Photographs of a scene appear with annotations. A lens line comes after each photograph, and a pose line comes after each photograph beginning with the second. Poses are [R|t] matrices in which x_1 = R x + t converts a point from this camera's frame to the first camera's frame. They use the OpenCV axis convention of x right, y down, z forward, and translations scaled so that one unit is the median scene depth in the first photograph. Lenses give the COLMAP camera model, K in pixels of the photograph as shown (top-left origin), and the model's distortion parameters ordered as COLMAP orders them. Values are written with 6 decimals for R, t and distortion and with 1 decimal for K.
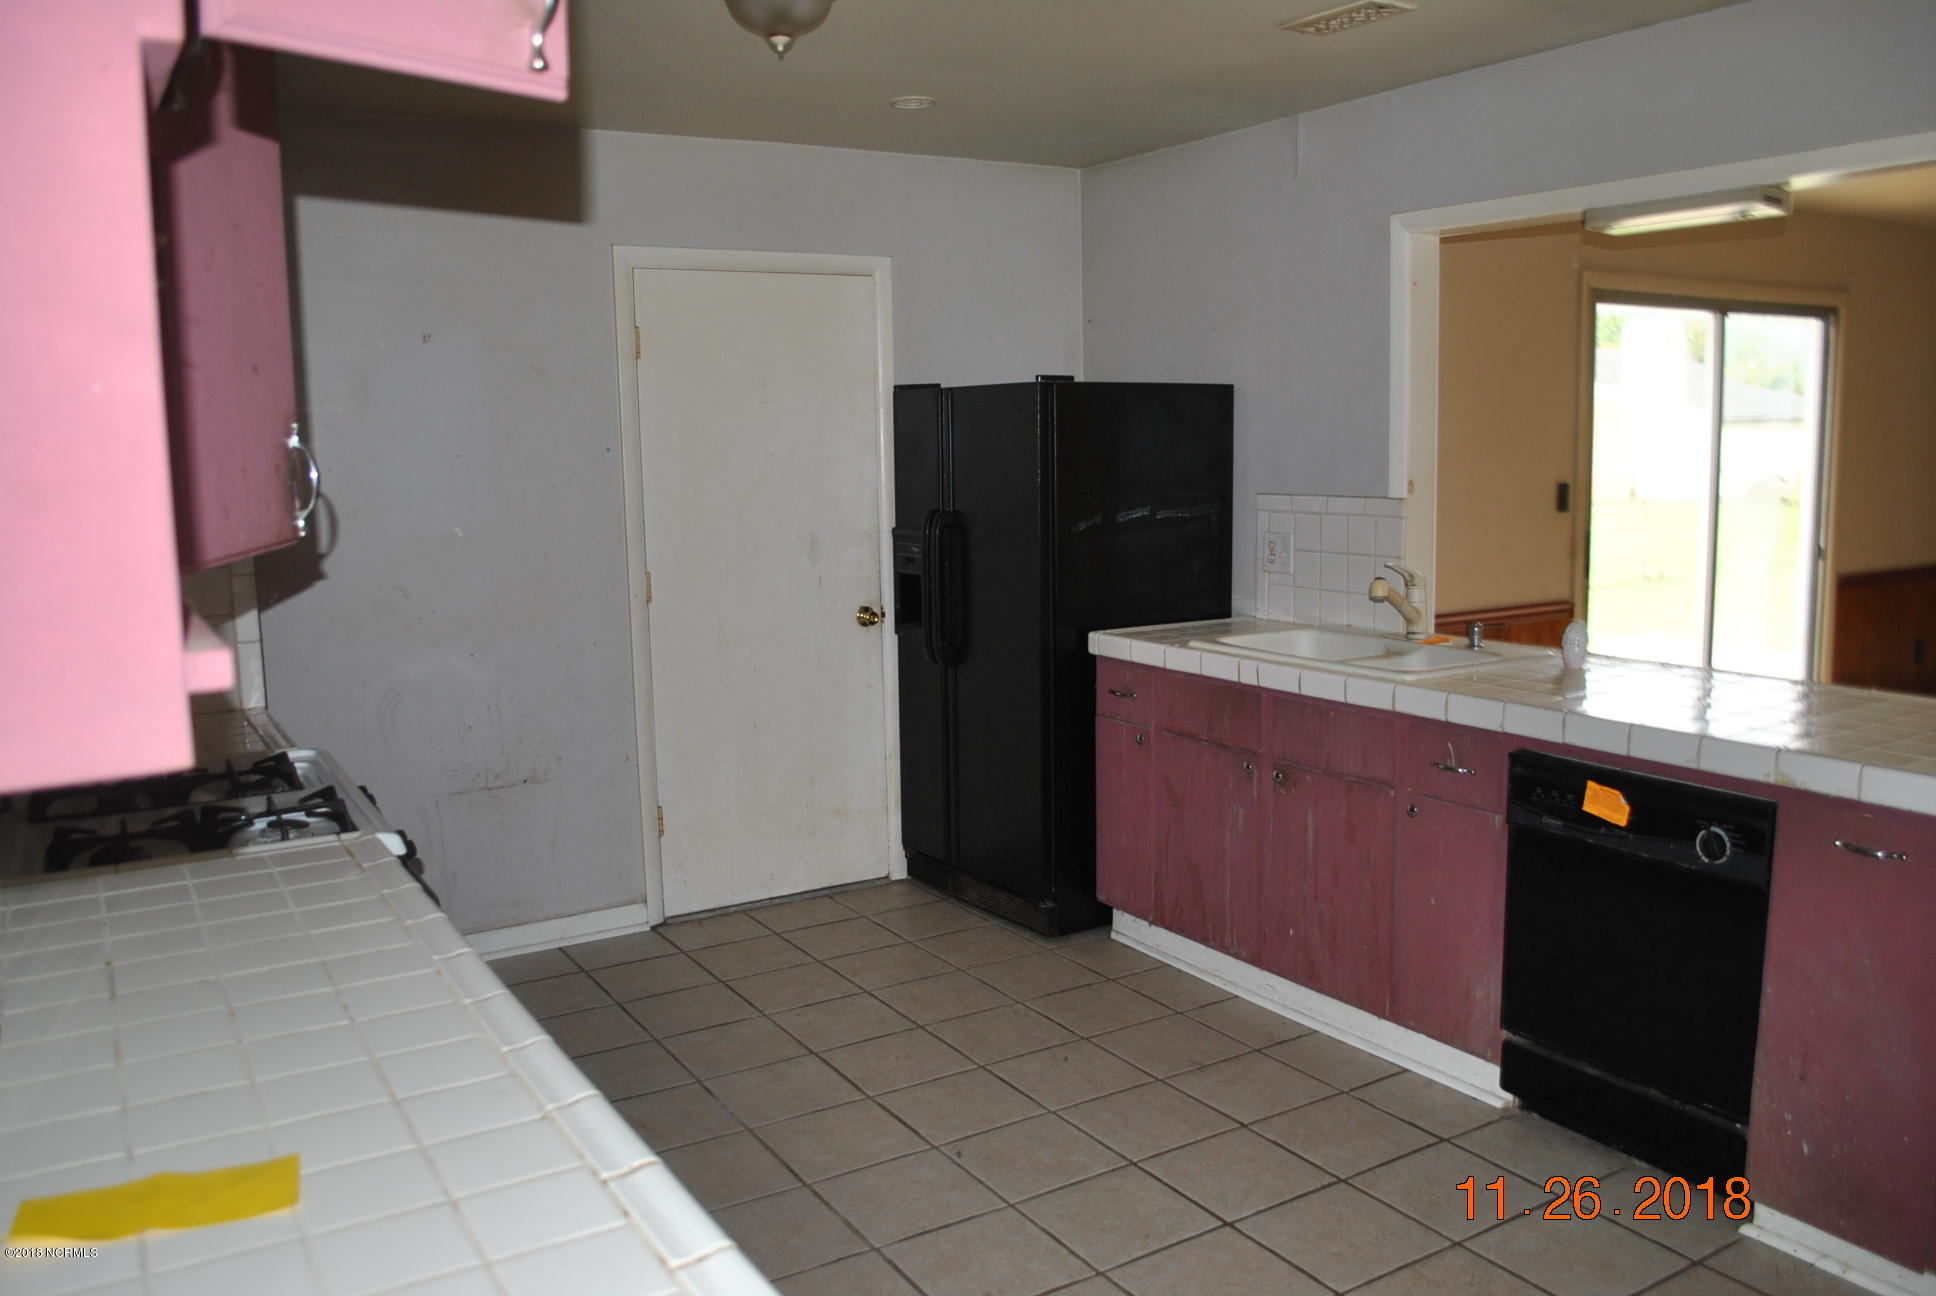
lens RADIAL K [[1586.8, 0, 968.0], [0, 1586.8, 648.0], [0, 0, 1]] dist [-0.044099, -0.002557]
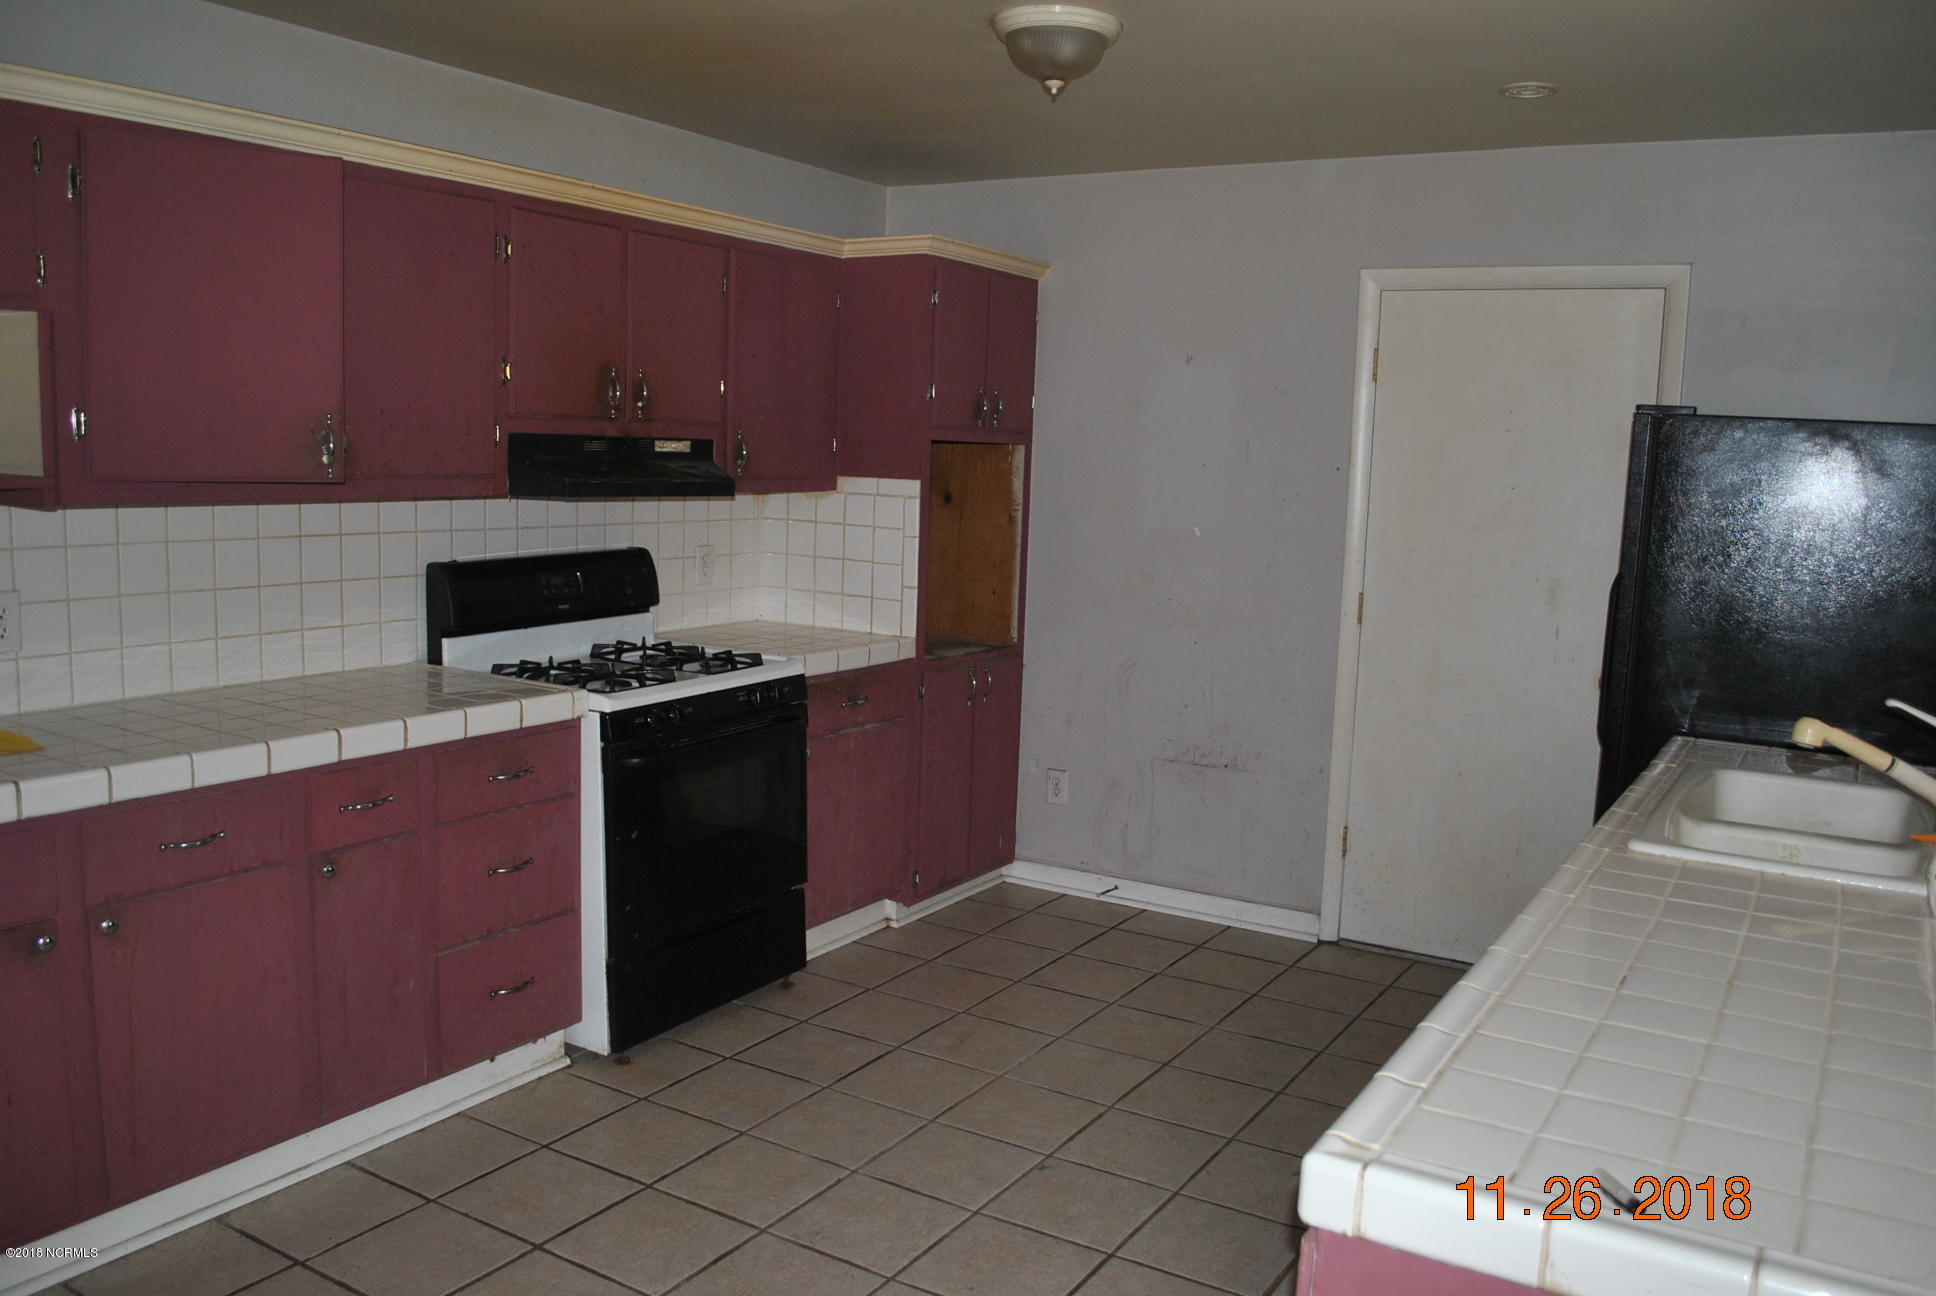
lens RADIAL K [[1567.1, 0, 968.0], [0, 1567.1, 648.0], [0, 0, 1]] dist [-0.008704, -0.001321]
pose [[0.471656, 0.158578, -0.867406, 0.564819], [-0.168501, 0.981778, 0.087864, -0.061149], [0.865533, 0.104717, 0.489782, 0.311826]]
